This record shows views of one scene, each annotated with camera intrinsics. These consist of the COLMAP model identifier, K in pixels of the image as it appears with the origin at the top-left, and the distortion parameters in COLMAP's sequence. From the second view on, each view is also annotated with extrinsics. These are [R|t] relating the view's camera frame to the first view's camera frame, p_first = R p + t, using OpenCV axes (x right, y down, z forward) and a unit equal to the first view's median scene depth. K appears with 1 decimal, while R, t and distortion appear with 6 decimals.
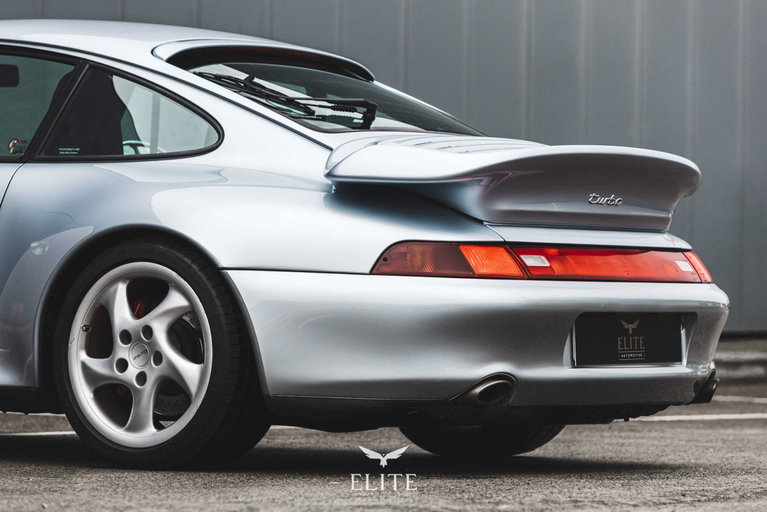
lens RADIAL K [[3852.4, 0, 384.1], [0, 3852.4, 255.8], [0, 0, 1]] dist [-0.119254, 0.000000]
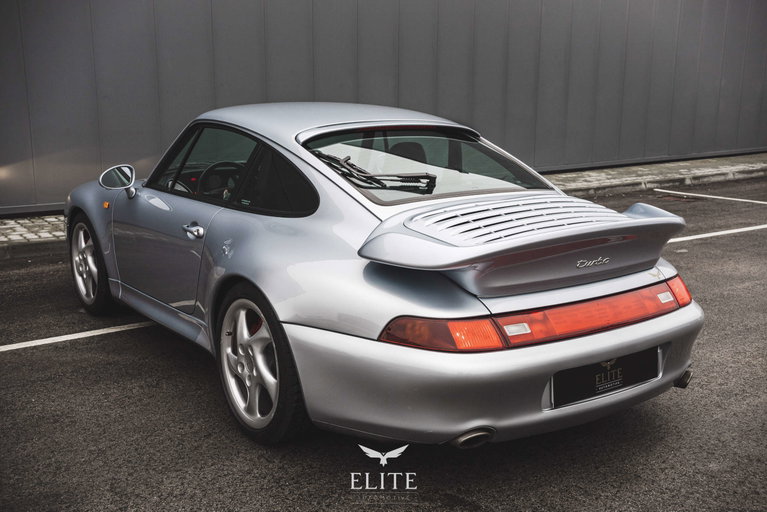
lens RADIAL K [[817.9, 0, 391.3], [0, 817.9, 252.9], [0, 0, 1]] dist [0.150089, 0.000000]
pose [[0.948379, 0.044113, -0.314057, 0.081901], [0.018282, 0.981028, 0.193004, -0.073442], [0.316613, -0.188782, 0.929579, 0.743469]]
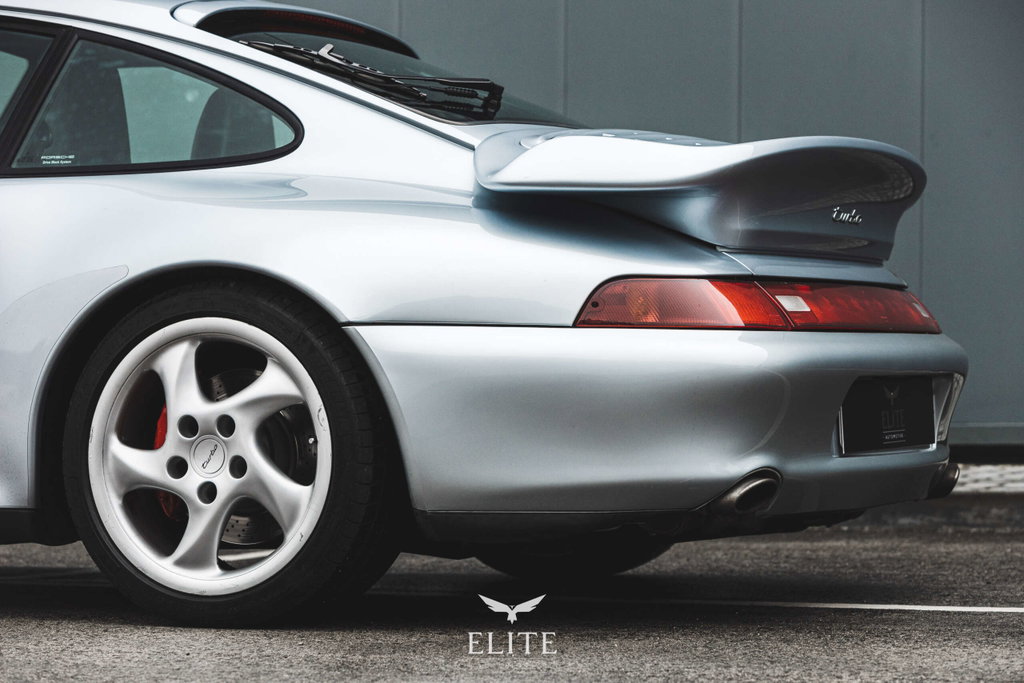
lens RADIAL K [[3482.1, 0, 509.5], [0, 3482.1, 341.9], [0, 0, 1]] dist [-0.079047, 0.000000]
pose [[0.980590, -0.022184, 0.194808, -0.130373], [0.021735, 0.999754, 0.004441, 0.004344], [-0.194859, -0.000121, 0.980831, 0.399040]]
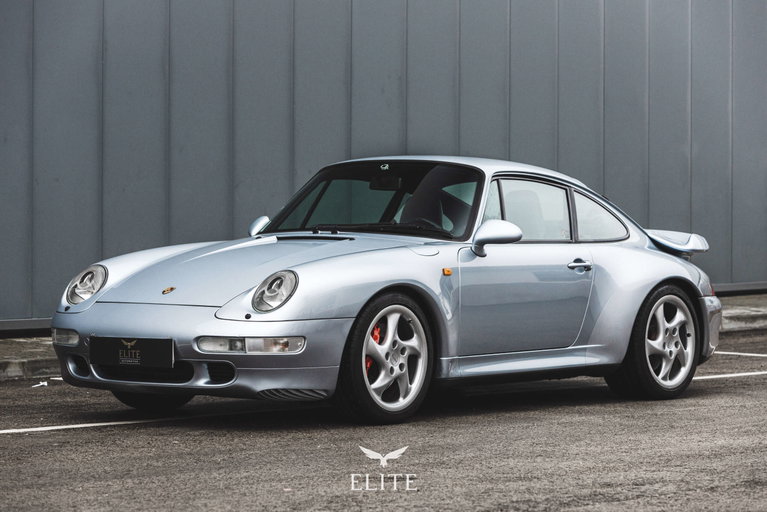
lens RADIAL K [[2723.9, 0, 383.9], [0, 2723.9, 255.4], [0, 0, 1]] dist [-0.140465, 0.000000]
pose [[0.054104, -0.034652, 0.997934, -1.482773], [-0.014565, 0.999264, 0.035488, -0.066993], [-0.998429, -0.016455, 0.053560, 1.079958]]
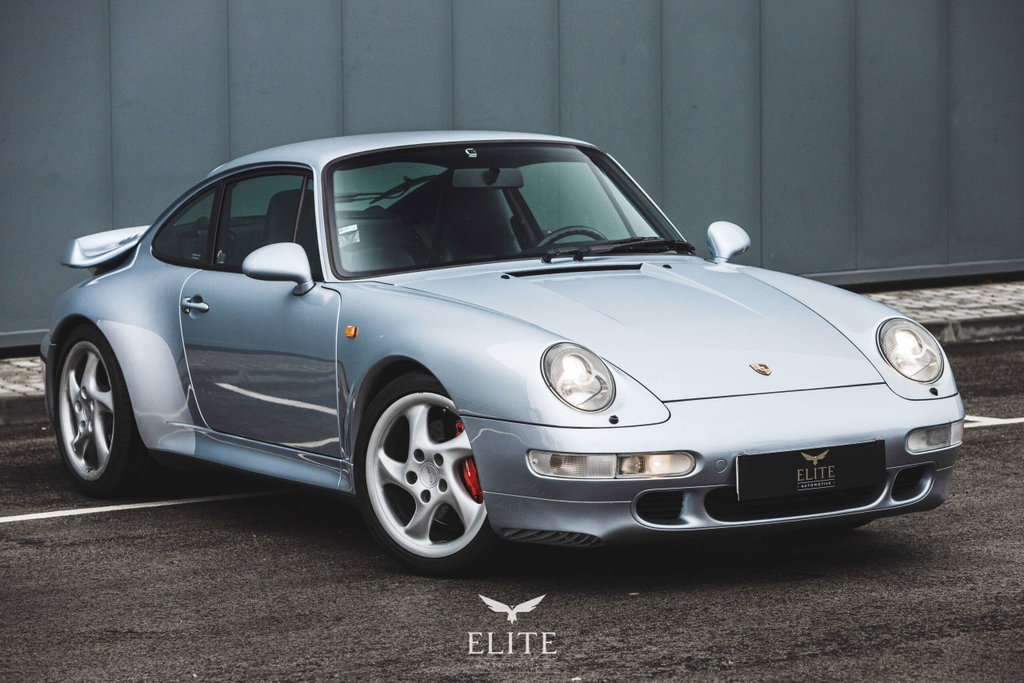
lens RADIAL K [[3636.6, 0, 512.9], [0, 3636.6, 339.6], [0, 0, 1]] dist [-0.140465, 0.000000]
pose [[-0.907804, -0.036500, 0.417803, -0.625460], [0.001644, 0.995888, 0.090575, -0.109727], [-0.419391, 0.082911, -0.904012, 2.227850]]
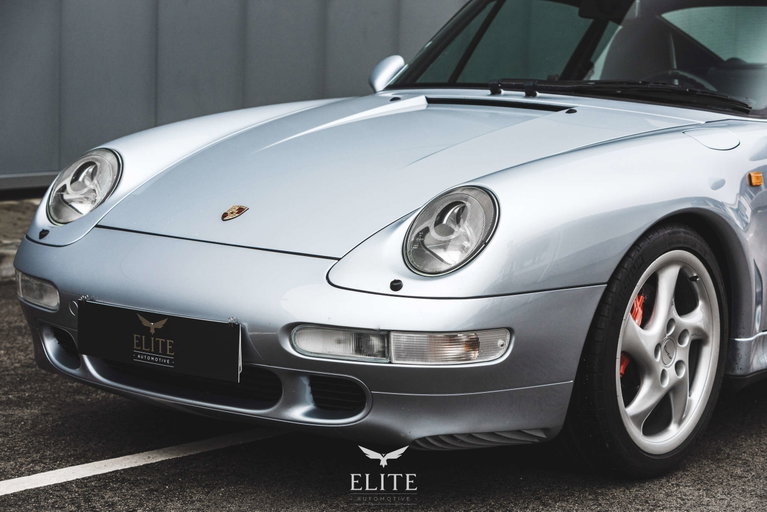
lens RADIAL K [[1919.9, 0, 380.9], [0, 1919.9, 253.7], [0, 0, 1]] dist [0.023182, 0.000000]
pose [[0.065650, -0.141197, 0.987802, -0.692716], [-0.036786, 0.988922, 0.143802, -0.061911], [-0.997164, -0.045778, 0.059729, 1.182689]]
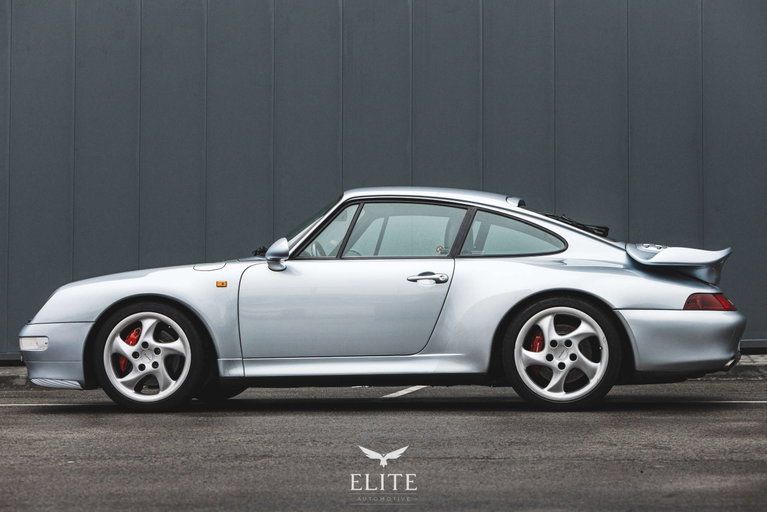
lens RADIAL K [[1535.7, 0, 383.3], [0, 1535.7, 252.6], [0, 0, 1]] dist [-0.032037, 0.000000]
pose [[0.884066, -0.006715, 0.467315, -0.517263], [0.022589, 0.999342, -0.028374, -0.006005], [-0.466817, 0.035640, 0.883636, 0.343962]]
